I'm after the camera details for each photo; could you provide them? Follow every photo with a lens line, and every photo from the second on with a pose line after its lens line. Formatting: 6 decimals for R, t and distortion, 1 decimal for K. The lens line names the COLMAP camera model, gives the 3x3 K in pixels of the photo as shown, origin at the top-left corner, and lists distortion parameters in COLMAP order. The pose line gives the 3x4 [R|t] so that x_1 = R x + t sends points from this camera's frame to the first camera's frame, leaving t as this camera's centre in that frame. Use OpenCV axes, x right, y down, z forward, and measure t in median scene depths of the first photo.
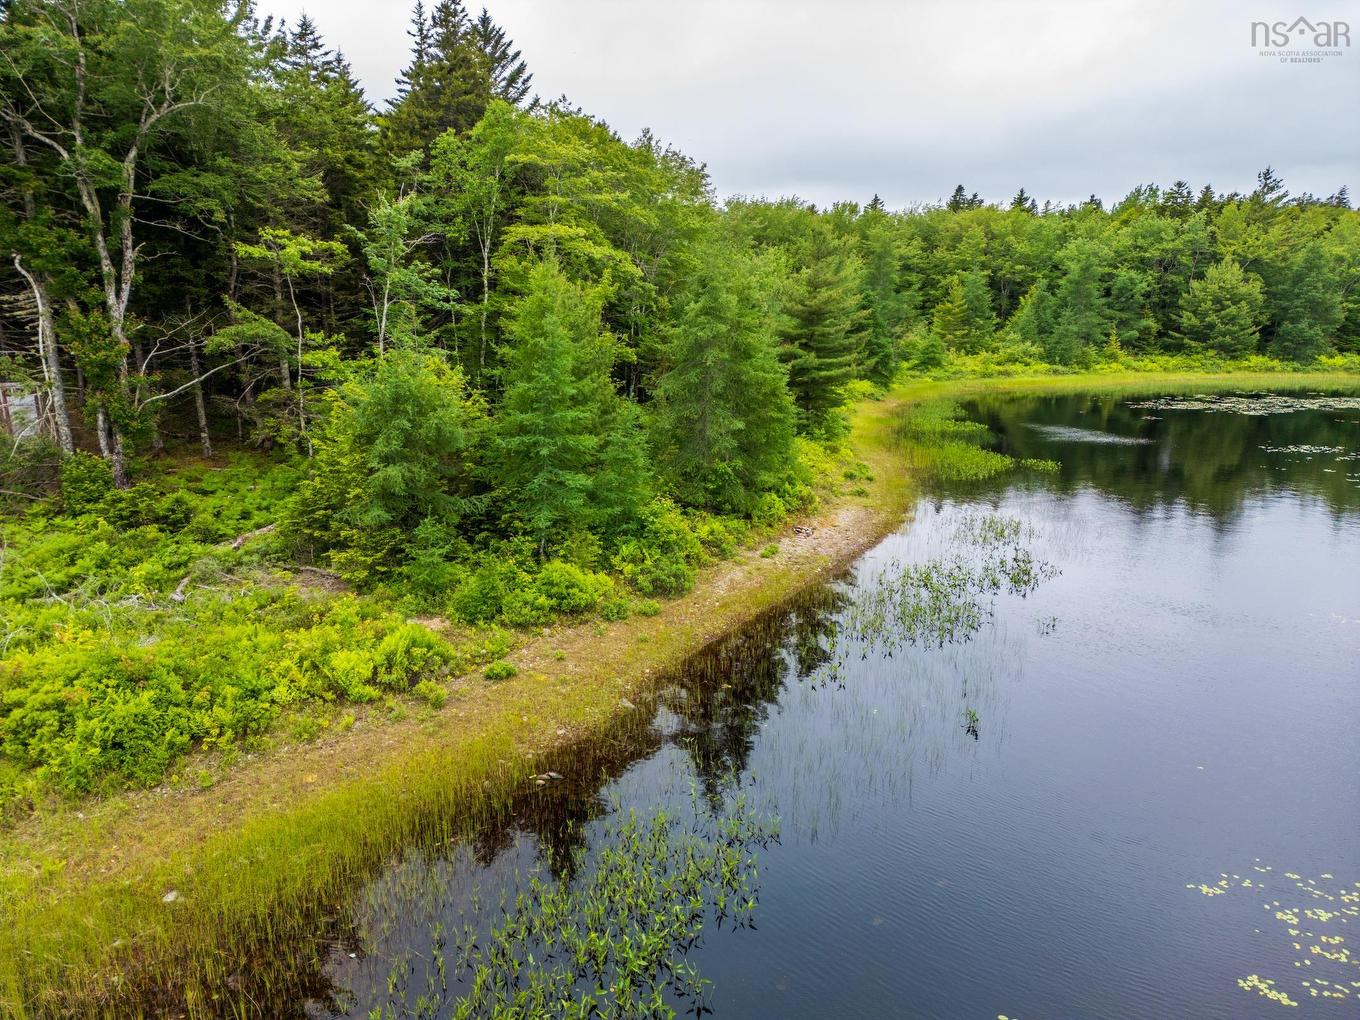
lens RADIAL K [[962.8, 0, 673.1], [0, 962.8, 509.7], [0, 0, 1]] dist [0.071561, -0.065338]
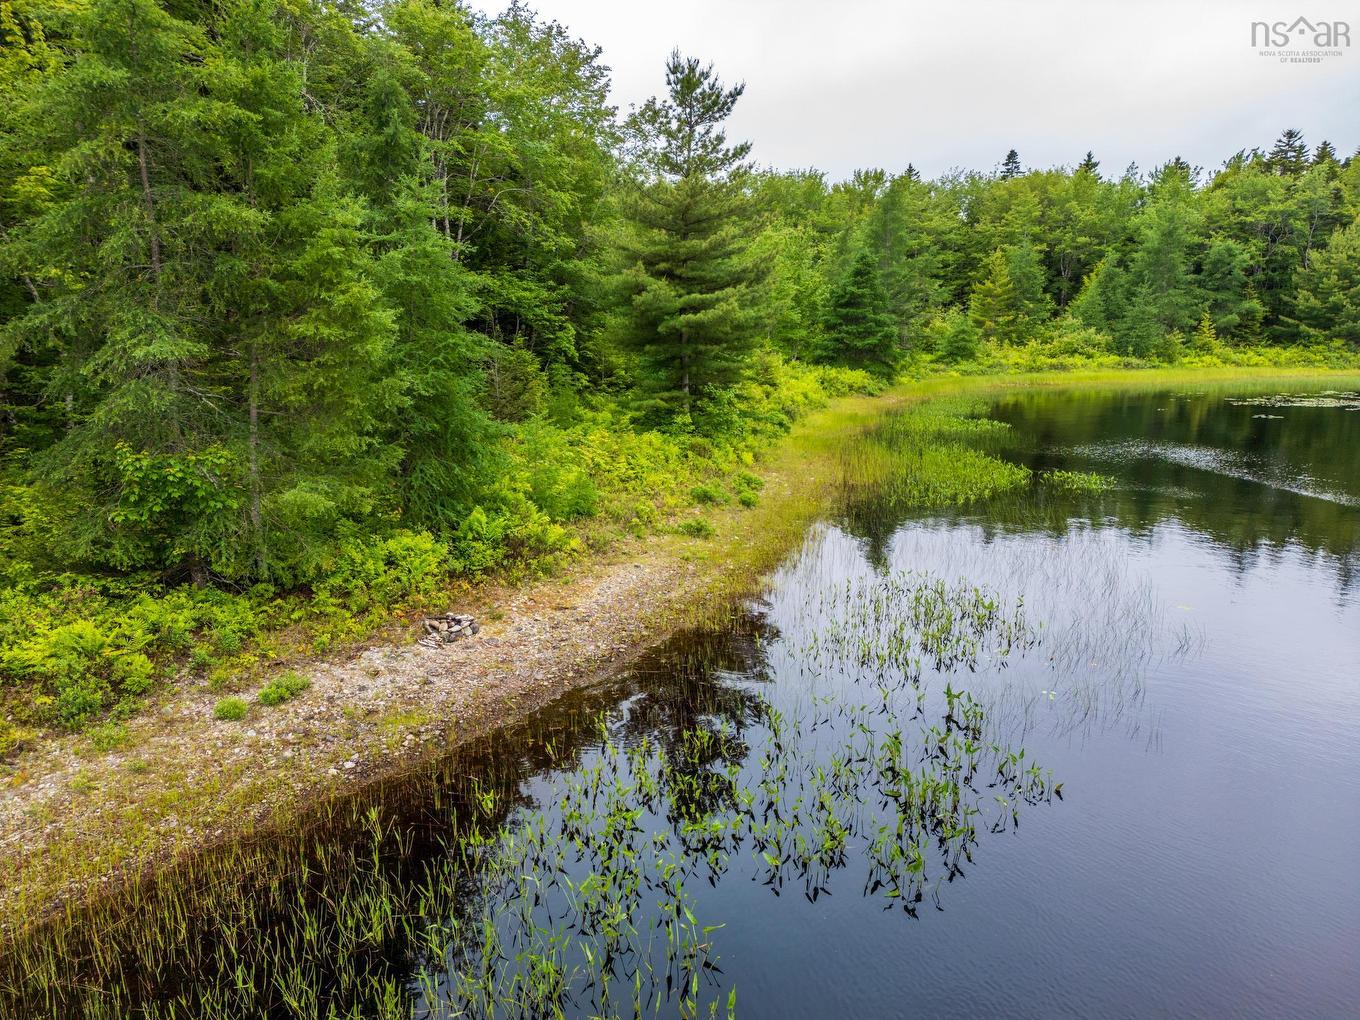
lens RADIAL K [[962.8, 0, 684.2], [0, 962.8, 509.7], [0, 0, 1]] dist [0.071561, -0.065338]
pose [[0.997915, 0.007337, -0.064127, 0.090722], [-0.008933, 0.999657, -0.024633, -0.006477], [0.063924, 0.025155, 0.997638, 0.205837]]
